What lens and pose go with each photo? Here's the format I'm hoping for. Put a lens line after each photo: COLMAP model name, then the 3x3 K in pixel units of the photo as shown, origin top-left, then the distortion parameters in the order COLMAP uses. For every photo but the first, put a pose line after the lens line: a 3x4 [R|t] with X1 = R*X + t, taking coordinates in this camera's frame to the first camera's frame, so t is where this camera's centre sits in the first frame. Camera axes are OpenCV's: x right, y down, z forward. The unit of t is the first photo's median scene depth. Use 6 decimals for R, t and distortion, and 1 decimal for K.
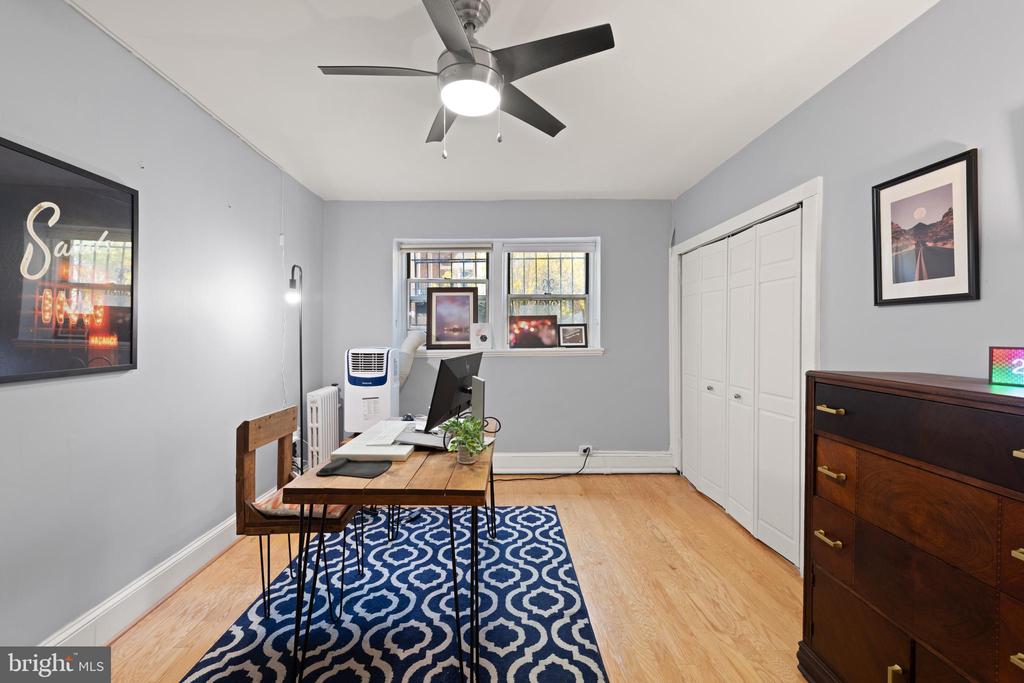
lens RADIAL K [[405.7, 0, 519.1], [0, 405.7, 334.4], [0, 0, 1]] dist [0.015230, -0.004449]
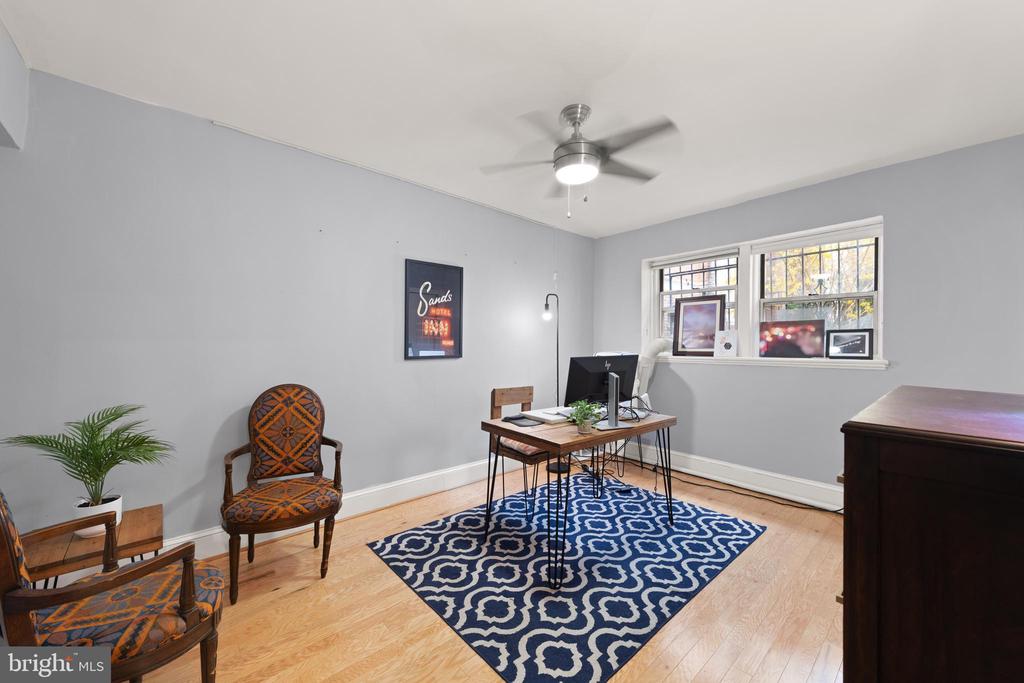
lens RADIAL K [[405.7, 0, 516.2], [0, 405.7, 339.8], [0, 0, 1]] dist [0.015230, -0.004449]
pose [[0.642916, 0.000123, -0.765937, 0.352089], [-0.007445, 0.999954, -0.006088, 0.004819], [0.765901, 0.009617, 0.642887, -0.028646]]
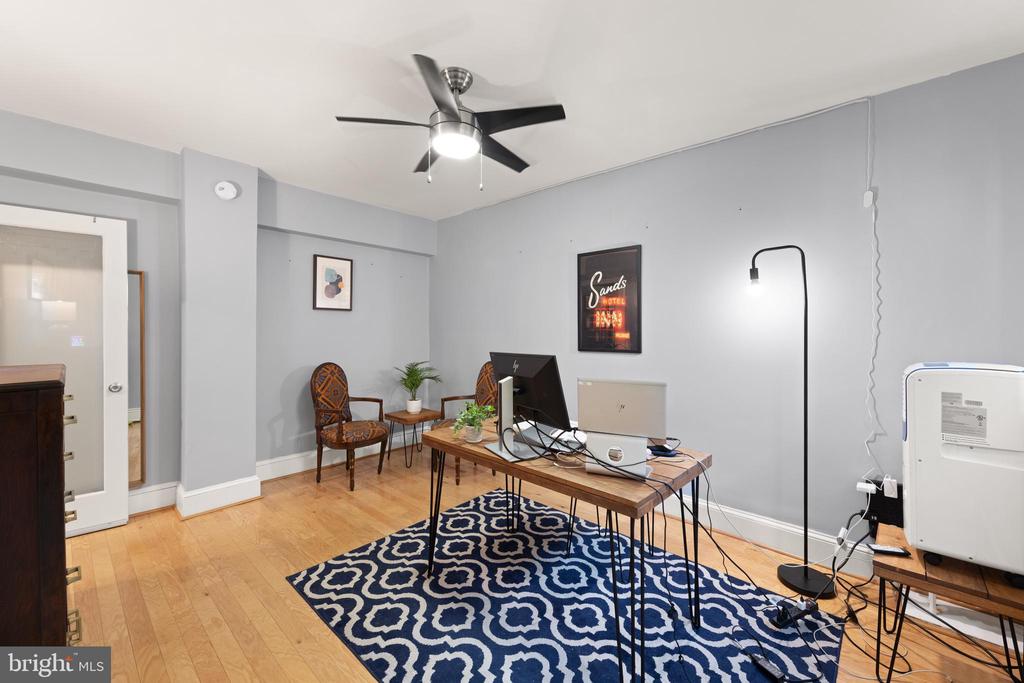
lens RADIAL K [[405.7, 0, 514.9], [0, 405.7, 334.0], [0, 0, 1]] dist [0.015230, -0.004449]
pose [[-0.706350, -0.001815, -0.707861, 0.275850], [-0.009988, 0.999923, 0.007404, 0.000382], [0.707793, 0.012300, -0.706313, 0.859324]]
